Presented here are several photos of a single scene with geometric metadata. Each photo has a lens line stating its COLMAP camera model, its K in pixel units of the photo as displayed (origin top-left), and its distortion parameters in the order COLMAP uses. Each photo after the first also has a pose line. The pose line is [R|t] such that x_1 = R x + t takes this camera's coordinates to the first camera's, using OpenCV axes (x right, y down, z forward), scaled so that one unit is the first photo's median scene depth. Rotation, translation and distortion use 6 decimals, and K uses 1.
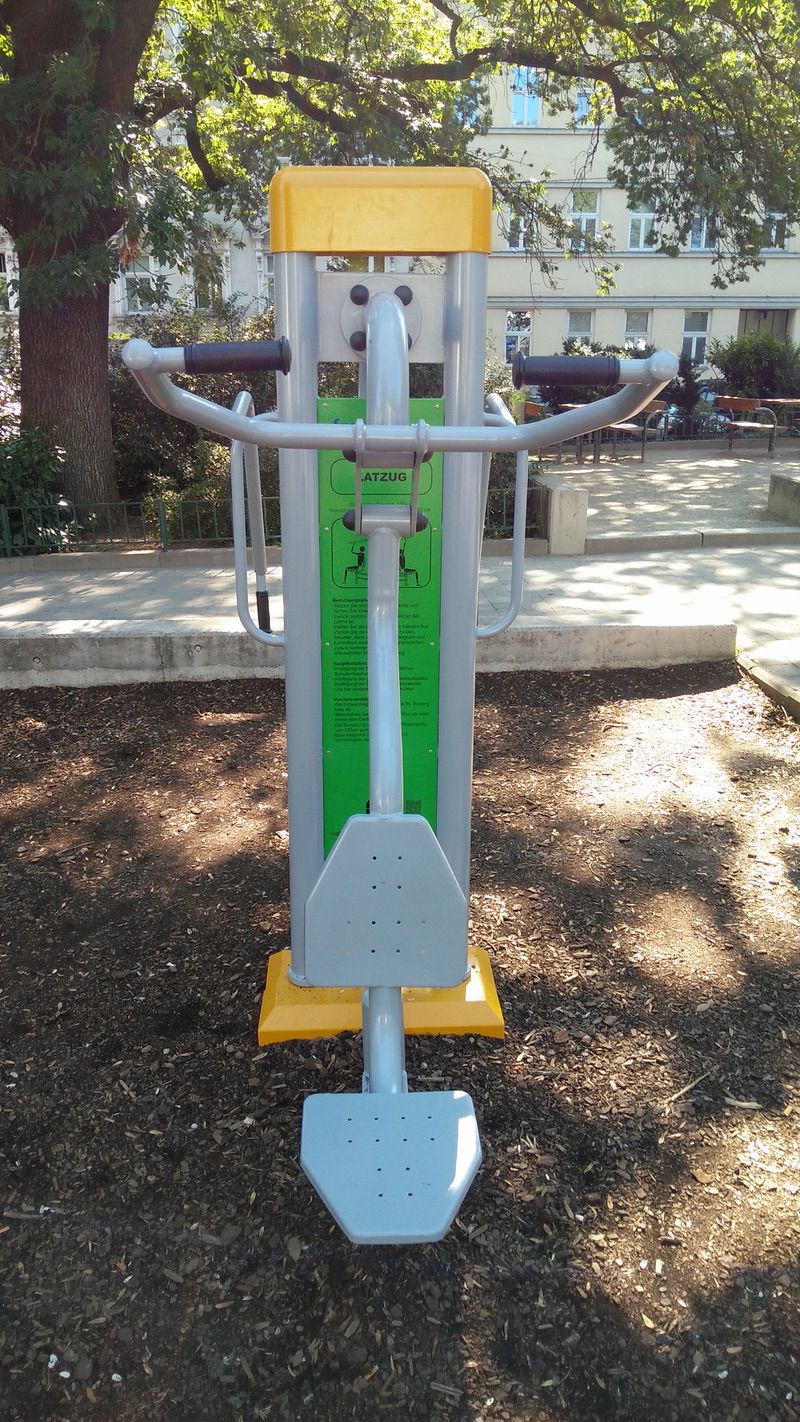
lens RADIAL K [[1055.9, 0, 398.5], [0, 1055.9, 713.4], [0, 0, 1]] dist [0.037323, -0.045622]
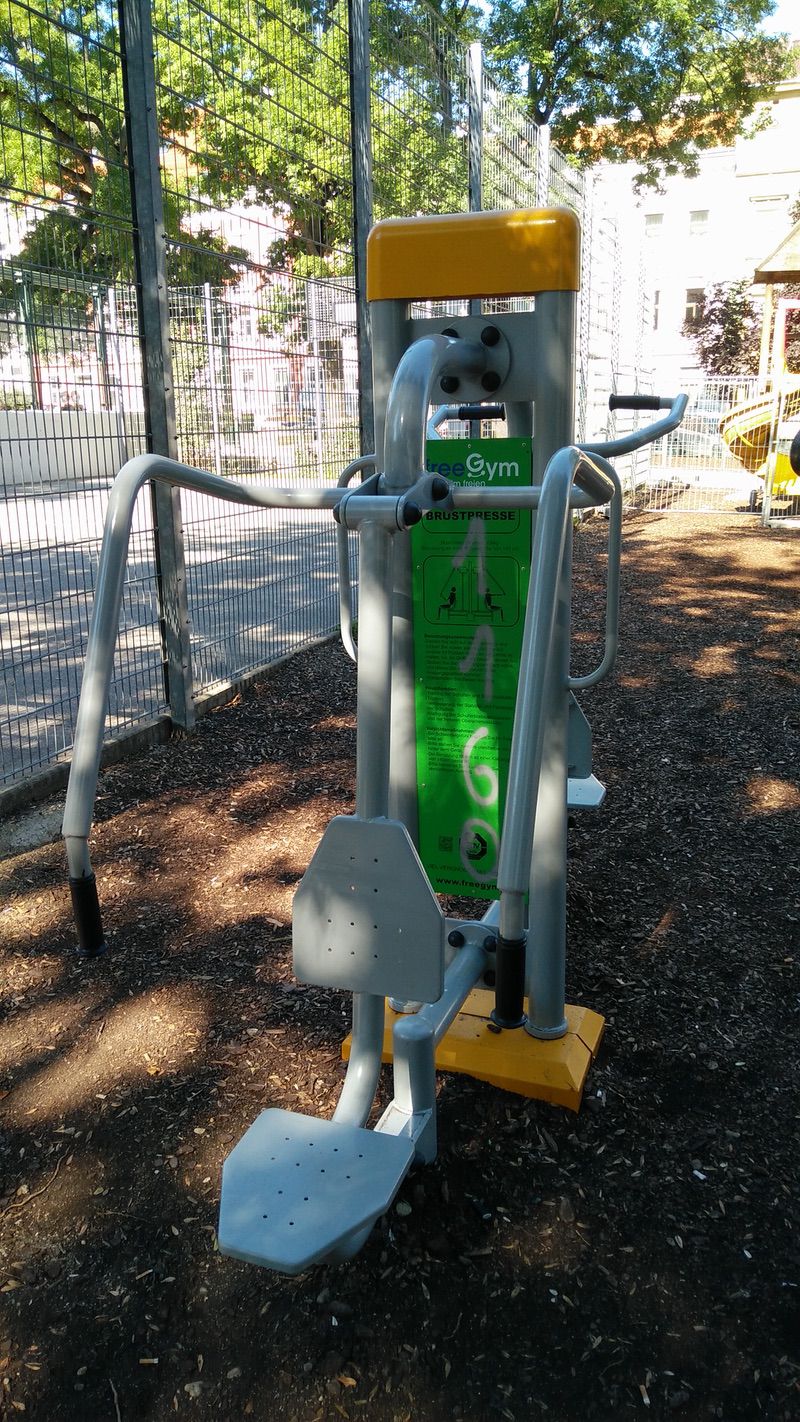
lens RADIAL K [[1055.9, 0, 394.7], [0, 1055.9, 709.3], [0, 0, 1]] dist [0.037323, -0.045622]
pose [[-0.922486, -0.085372, 0.376472, -0.171037], [0.136100, 0.840690, 0.524134, -0.300172], [-0.361243, 0.534744, -0.763906, 0.938526]]
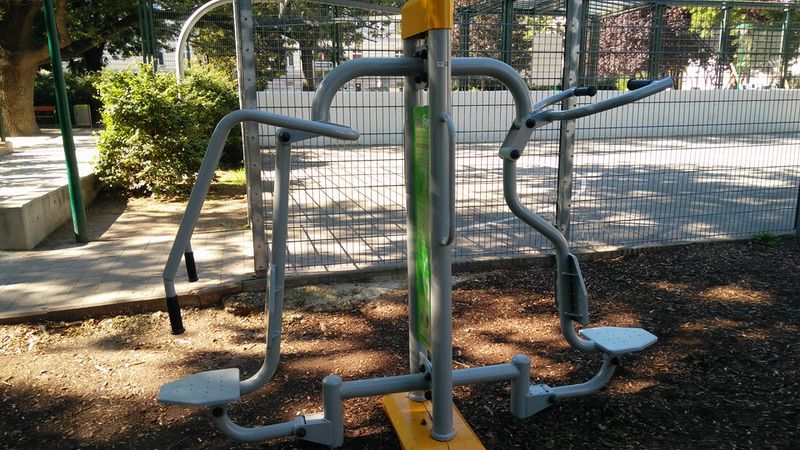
lens RADIAL K [[594.0, 0, 399.5], [0, 594.0, 227.6], [0, 0, 1]] dist [0.037323, -0.045622]
pose [[-0.208366, -0.194669, 0.958482, -0.534454], [0.313606, 0.914950, 0.254003, -0.187997], [-0.926410, 0.353511, -0.129595, 0.615579]]
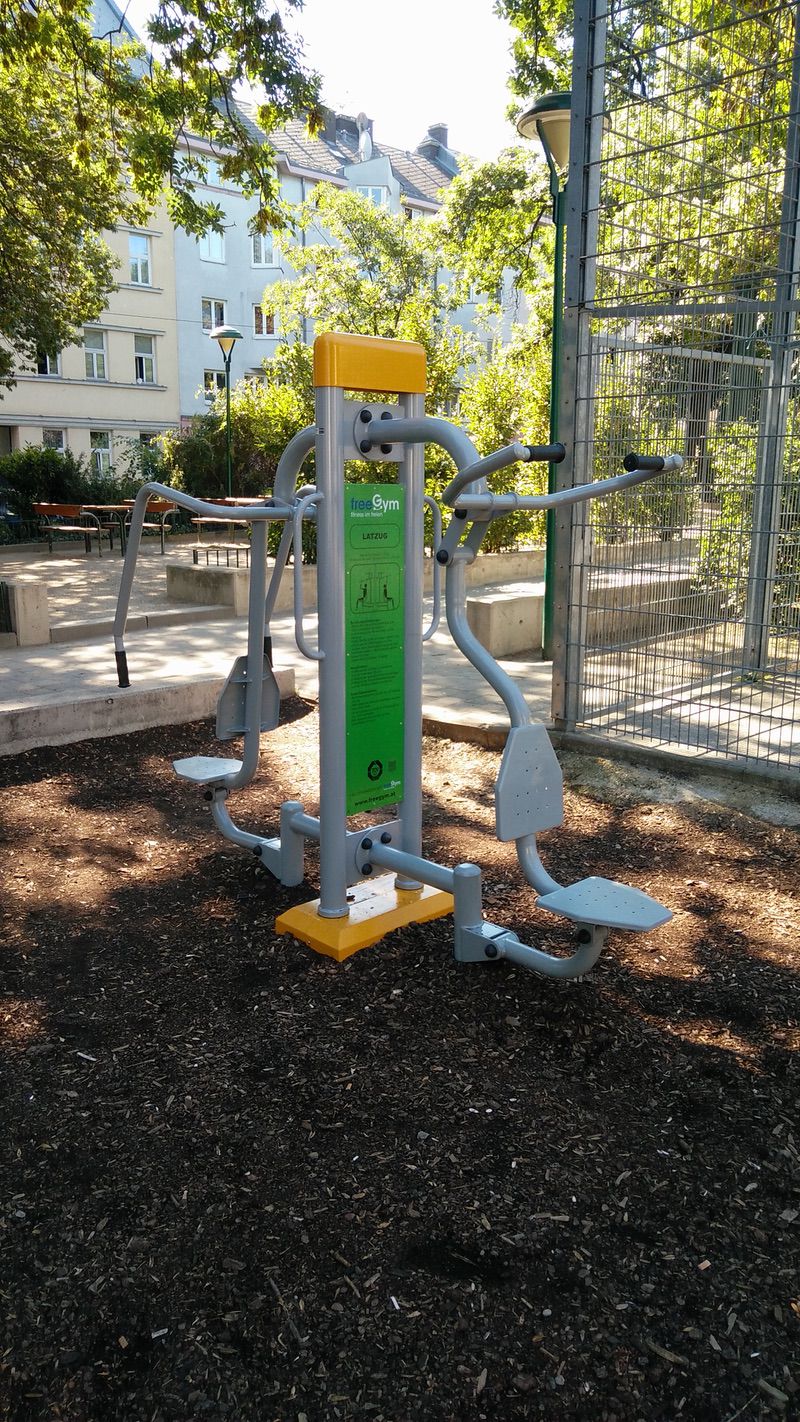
lens RADIAL K [[1055.9, 0, 398.7], [0, 1055.9, 706.2], [0, 0, 1]] dist [0.037323, -0.045622]
pose [[0.749171, -0.132999, 0.648887, -0.486328], [0.200878, 0.979118, -0.031238, 0.030584], [-0.631182, 0.153750, 0.760243, -0.054822]]
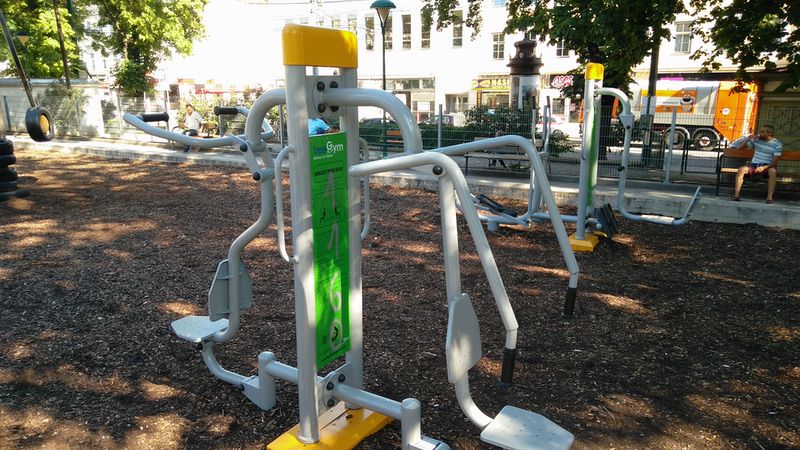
lens RADIAL K [[594.0, 0, 398.6], [0, 594.0, 229.1], [0, 0, 1]] dist [0.037323, -0.045622]
pose [[-0.566987, 0.193600, -0.800653, 0.416193], [-0.252389, 0.884408, 0.392583, -0.301073], [0.784108, 0.424665, -0.452585, 0.828626]]
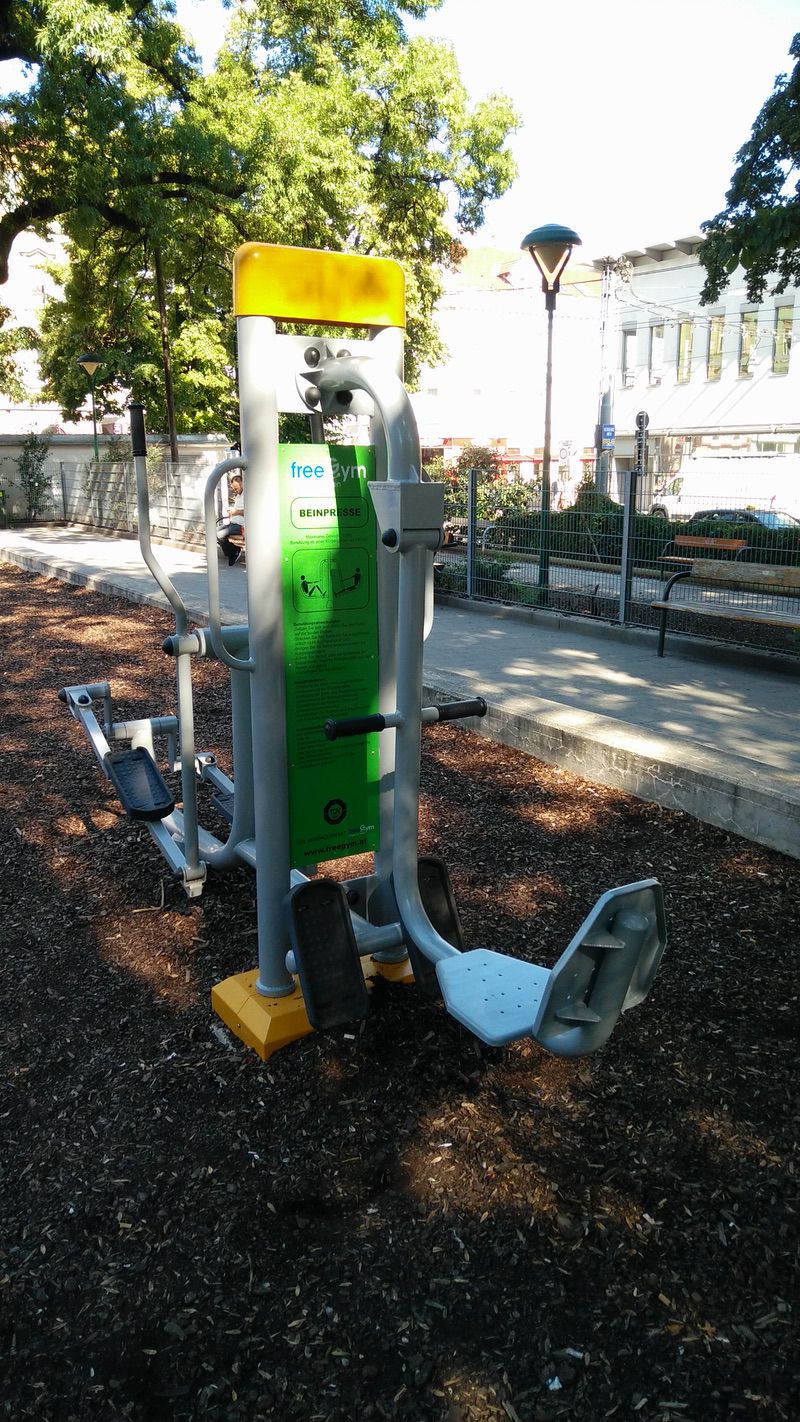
lens RADIAL K [[1055.9, 0, 405.3], [0, 1055.9, 699.9], [0, 0, 1]] dist [0.037323, -0.045622]
pose [[-0.872571, 0.114630, -0.474846, -0.721554], [-0.145538, 0.866925, 0.476718, -0.282815], [0.466303, 0.485079, -0.739771, 0.940896]]
